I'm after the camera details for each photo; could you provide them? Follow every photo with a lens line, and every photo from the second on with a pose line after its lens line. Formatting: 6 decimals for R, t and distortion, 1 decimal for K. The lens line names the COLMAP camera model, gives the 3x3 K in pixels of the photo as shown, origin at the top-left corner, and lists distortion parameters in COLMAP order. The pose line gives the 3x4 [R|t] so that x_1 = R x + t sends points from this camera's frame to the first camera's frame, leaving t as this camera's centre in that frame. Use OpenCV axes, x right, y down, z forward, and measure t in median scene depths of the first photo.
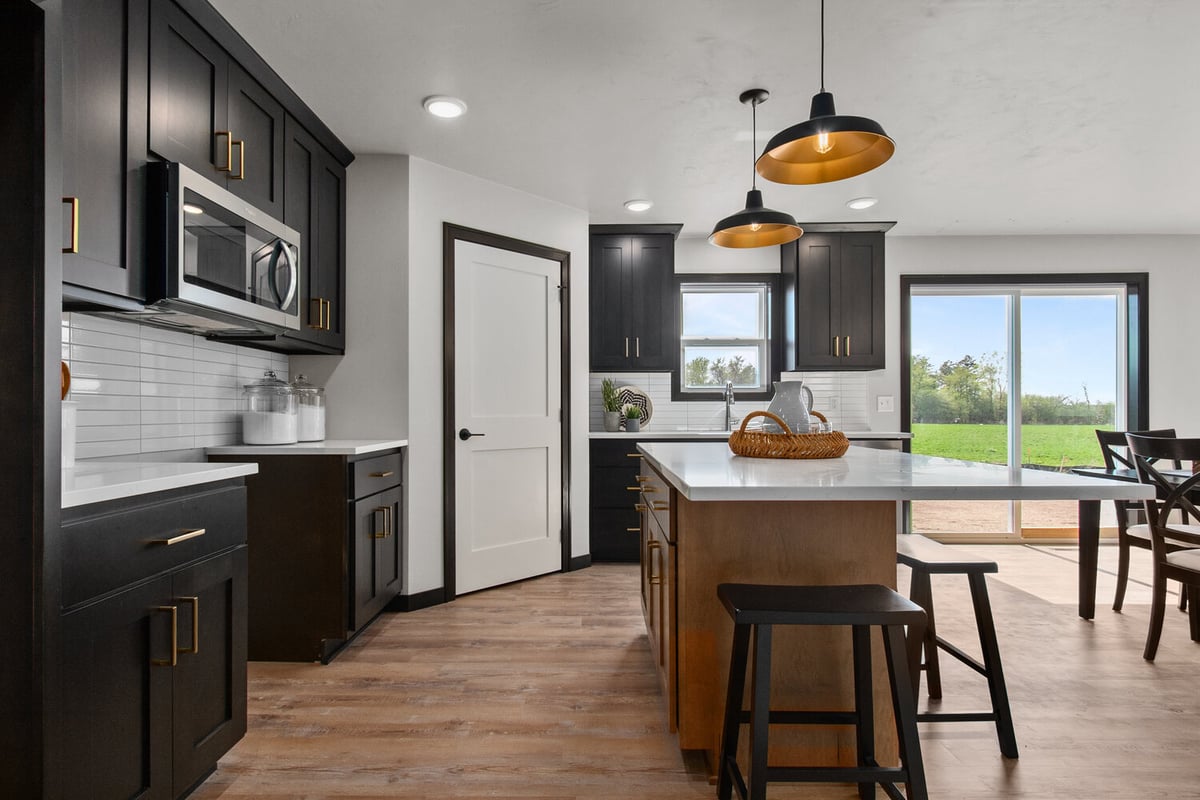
lens RADIAL K [[625.7, 0, 575.5], [0, 625.7, 408.6], [0, 0, 1]] dist [-0.000178, -0.000332]
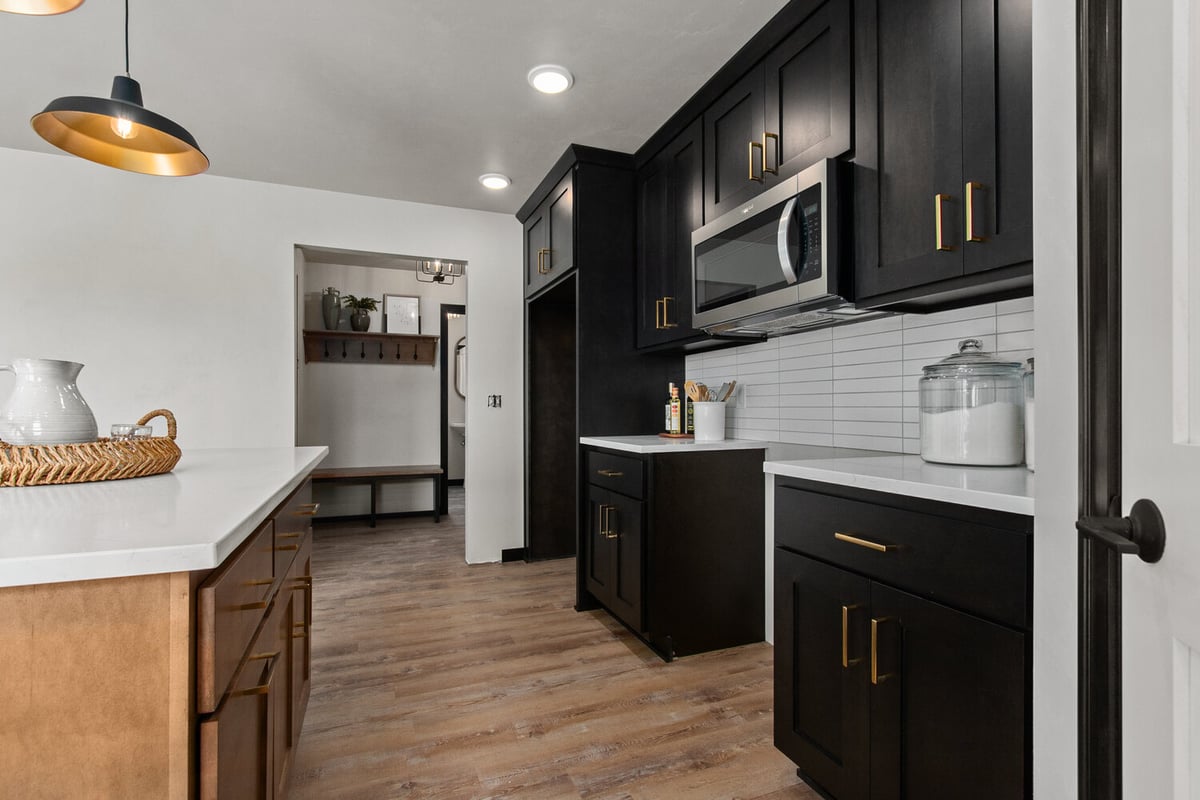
lens RADIAL K [[553.9, 0, 581.3], [0, 553.9, 404.3], [0, 0, 1]] dist [-0.000402, -0.001514]
pose [[-0.922586, 0.001526, -0.385789, 0.048964], [0.005691, 0.999937, -0.009654, 0.004197], [0.385751, -0.011102, -0.922536, 1.230757]]
